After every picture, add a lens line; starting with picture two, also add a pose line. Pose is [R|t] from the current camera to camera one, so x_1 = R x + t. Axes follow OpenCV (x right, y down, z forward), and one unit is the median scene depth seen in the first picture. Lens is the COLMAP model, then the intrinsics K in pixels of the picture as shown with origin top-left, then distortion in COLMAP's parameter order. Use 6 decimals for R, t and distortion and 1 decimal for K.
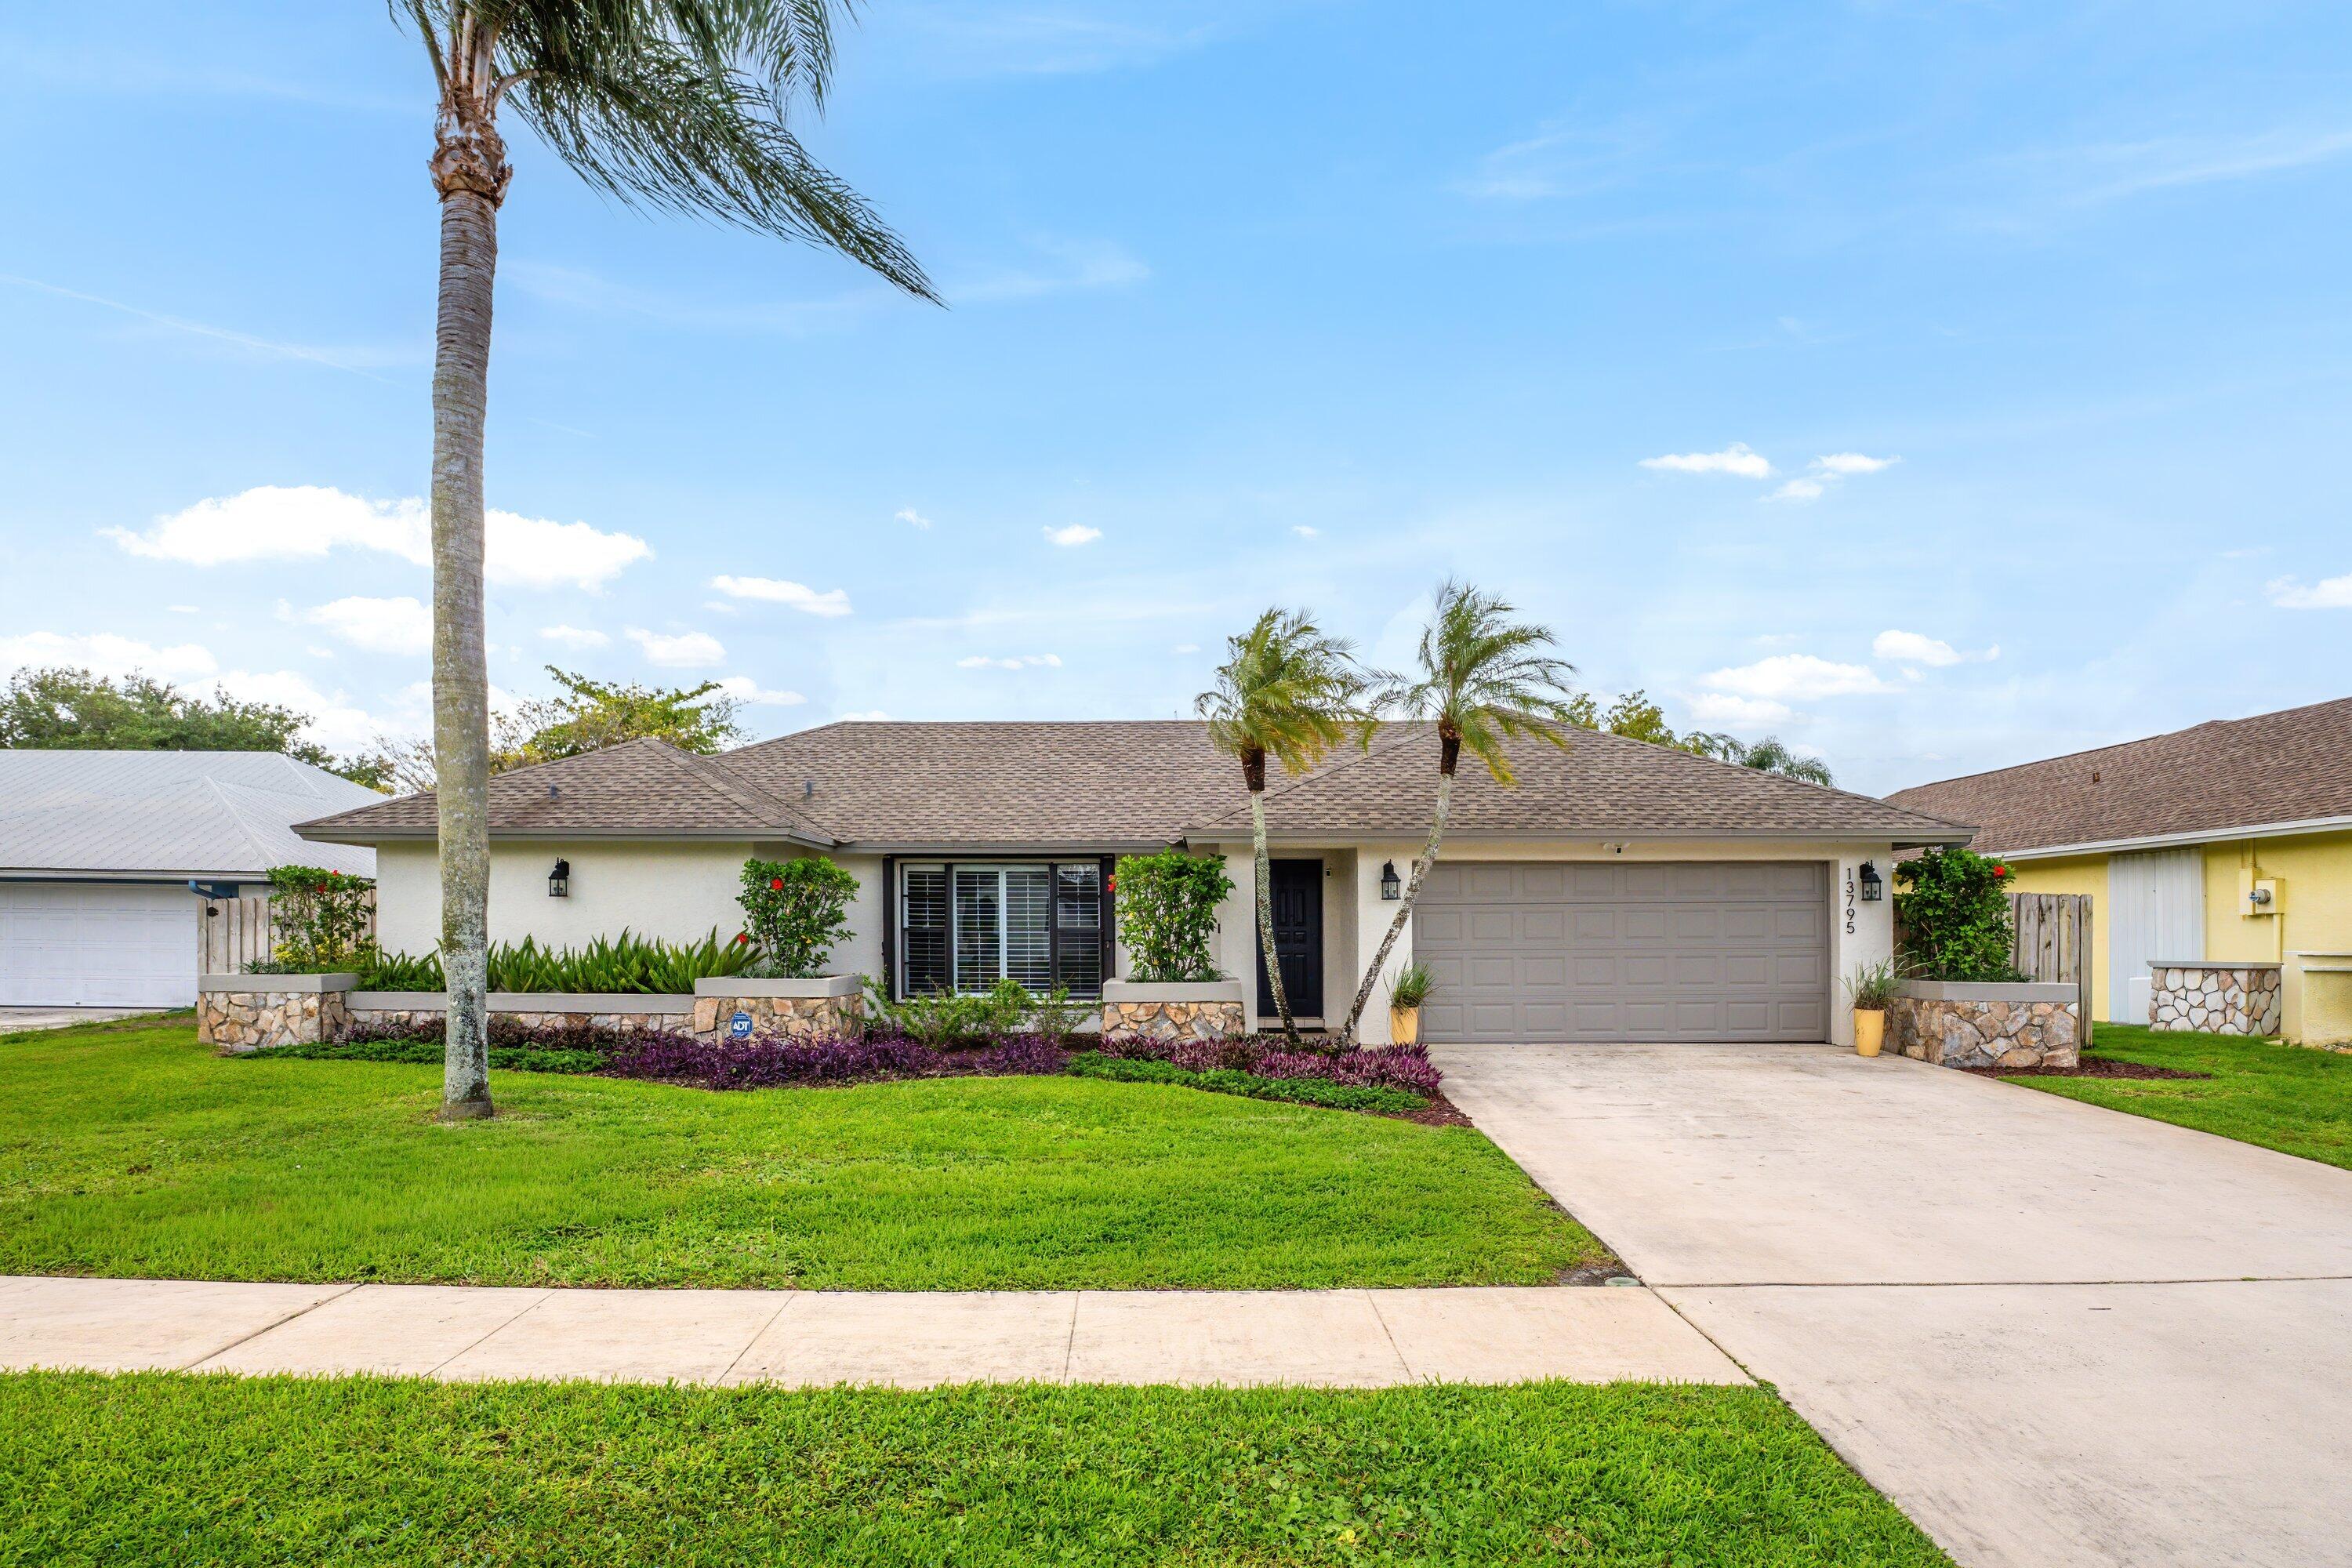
lens RADIAL K [[1126.8, 0, 1167.3], [0, 1126.8, 937.3], [0, 0, 1]] dist [-0.035944, 0.000756]
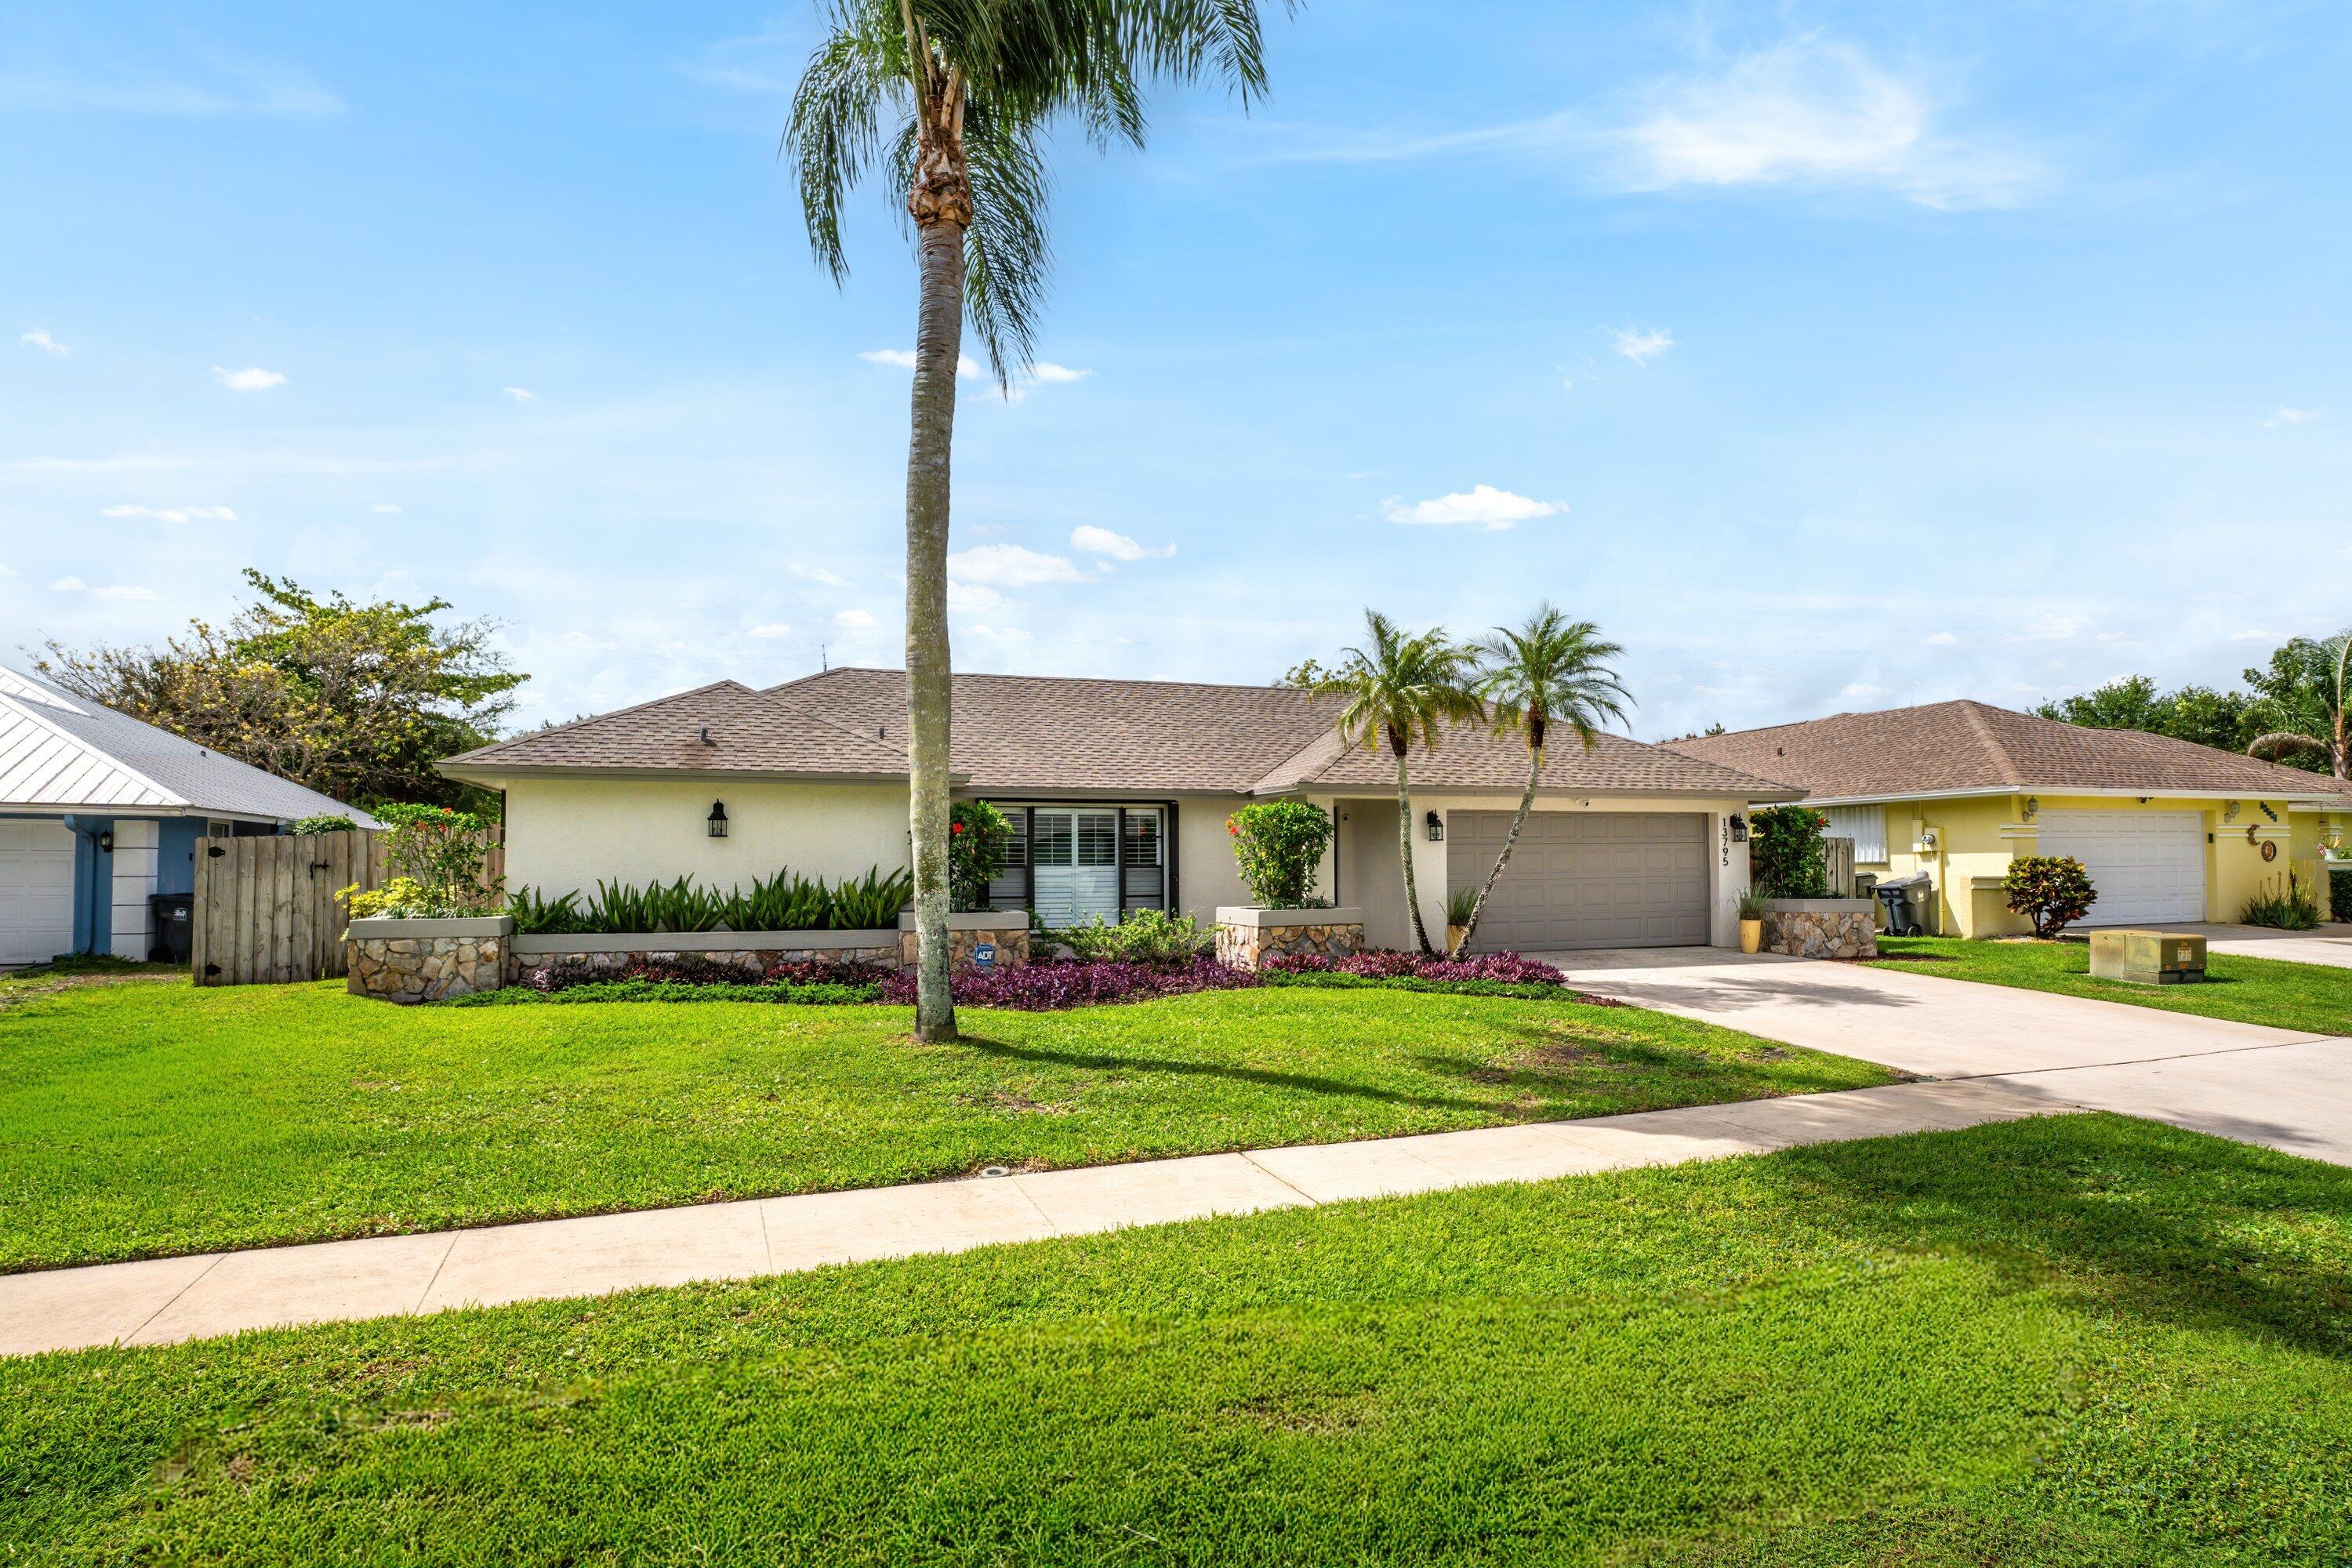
lens RADIAL K [[1073.7, 0, 1169.0], [0, 1073.7, 845.9], [0, 0, 1]] dist [-0.019709, 0.000706]
pose [[0.954393, -0.000610, 0.298553, -0.476565], [0.007442, 0.999736, -0.021747, -0.004772], [-0.298460, 0.022977, 0.954145, -0.070482]]
